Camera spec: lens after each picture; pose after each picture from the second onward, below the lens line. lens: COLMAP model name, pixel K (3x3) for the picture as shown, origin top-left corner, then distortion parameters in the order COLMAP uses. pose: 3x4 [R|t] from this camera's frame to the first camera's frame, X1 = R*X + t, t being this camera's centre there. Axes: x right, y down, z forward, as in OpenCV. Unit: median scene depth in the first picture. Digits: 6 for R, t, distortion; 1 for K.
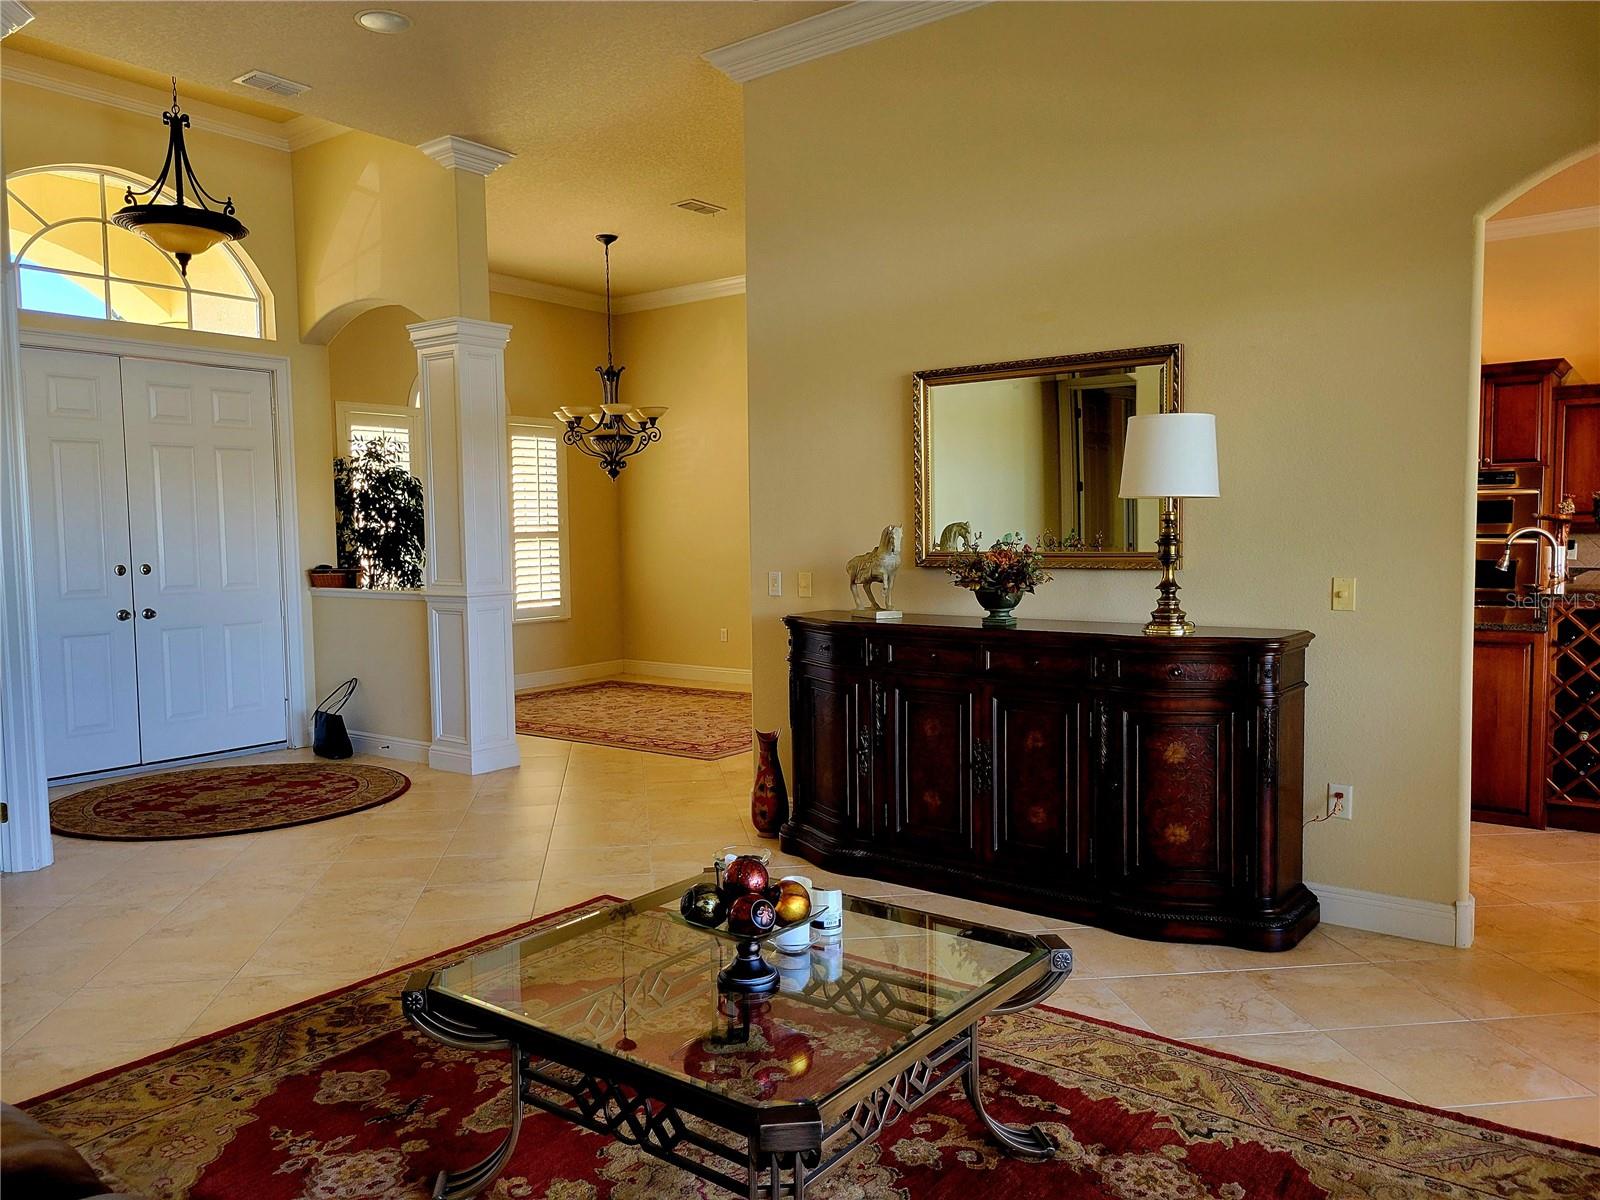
lens RADIAL K [[1205.9, 0, 787.3], [0, 1205.9, 612.4], [0, 0, 1]] dist [0.034988, -0.007323]
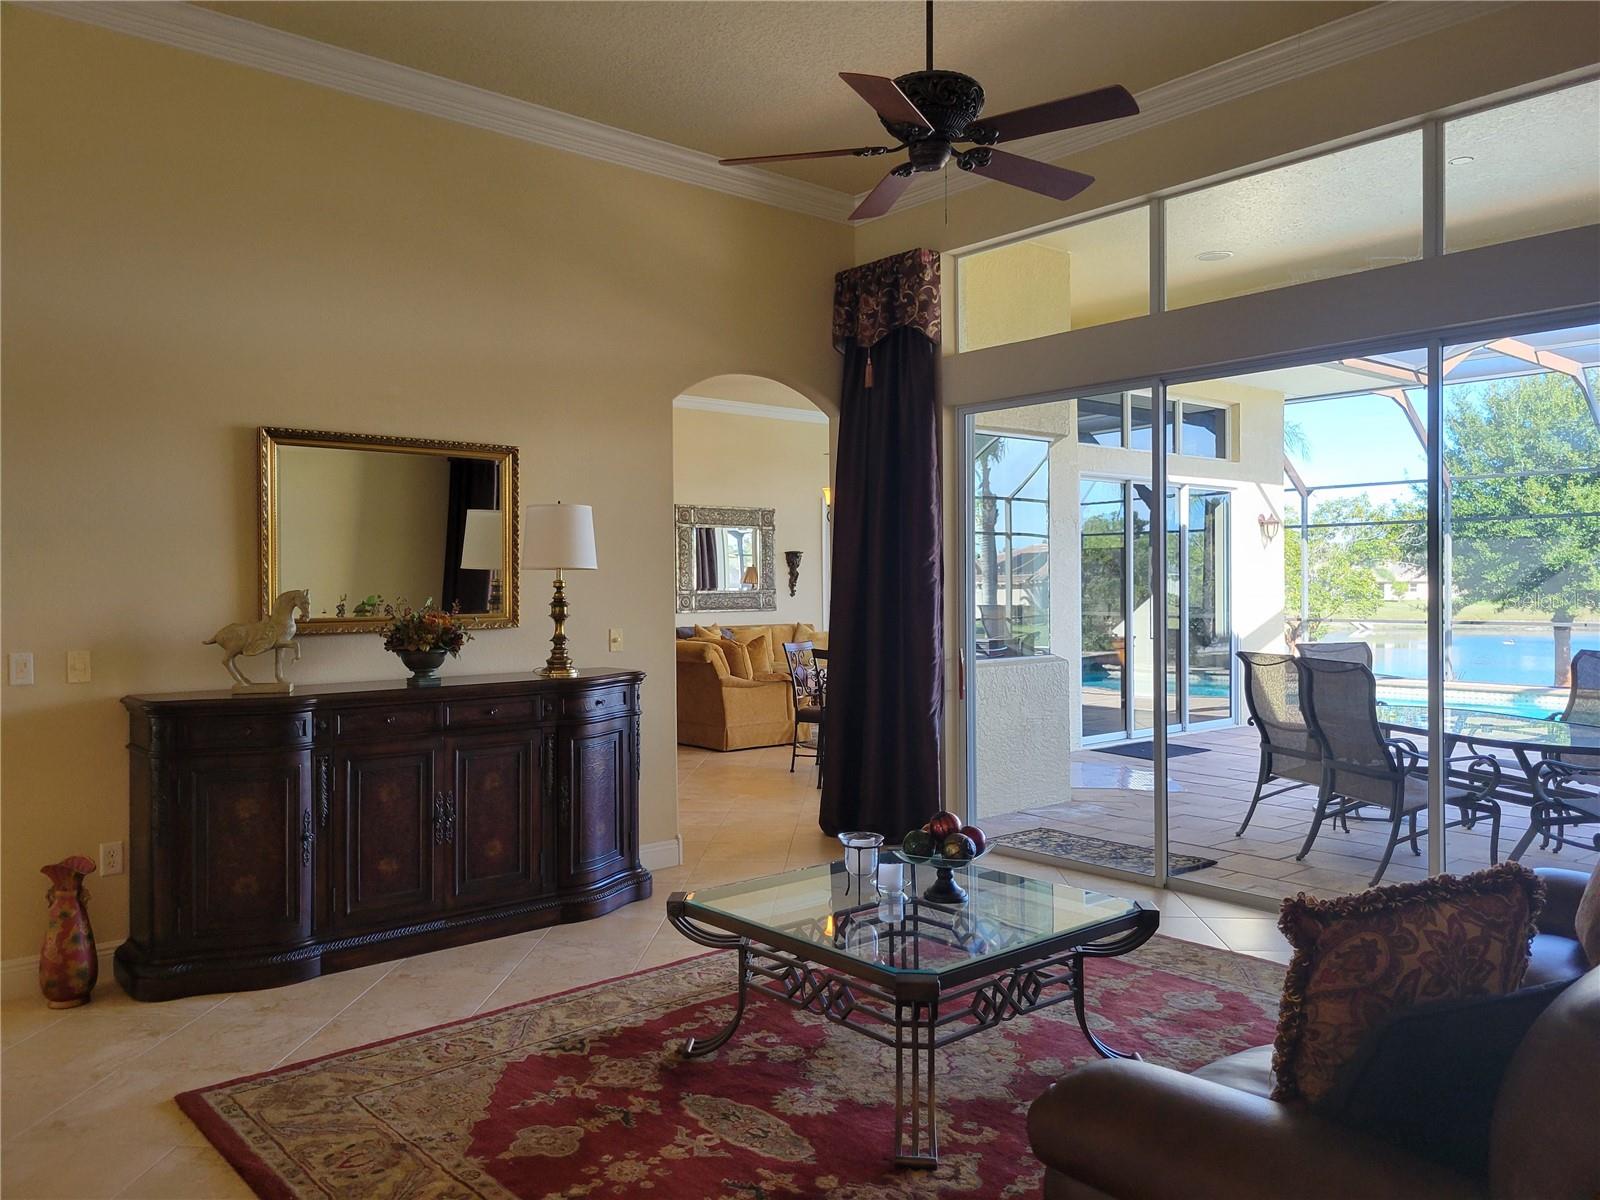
lens RADIAL K [[1205.9, 0, 785.0], [0, 1205.9, 586.5], [0, 0, 1]] dist [0.034988, -0.007323]
pose [[0.193361, 0.007054, 0.981102, -0.841544], [0.071362, 0.997224, -0.021234, -0.031324], [-0.978529, 0.074120, 0.192321, 0.501863]]
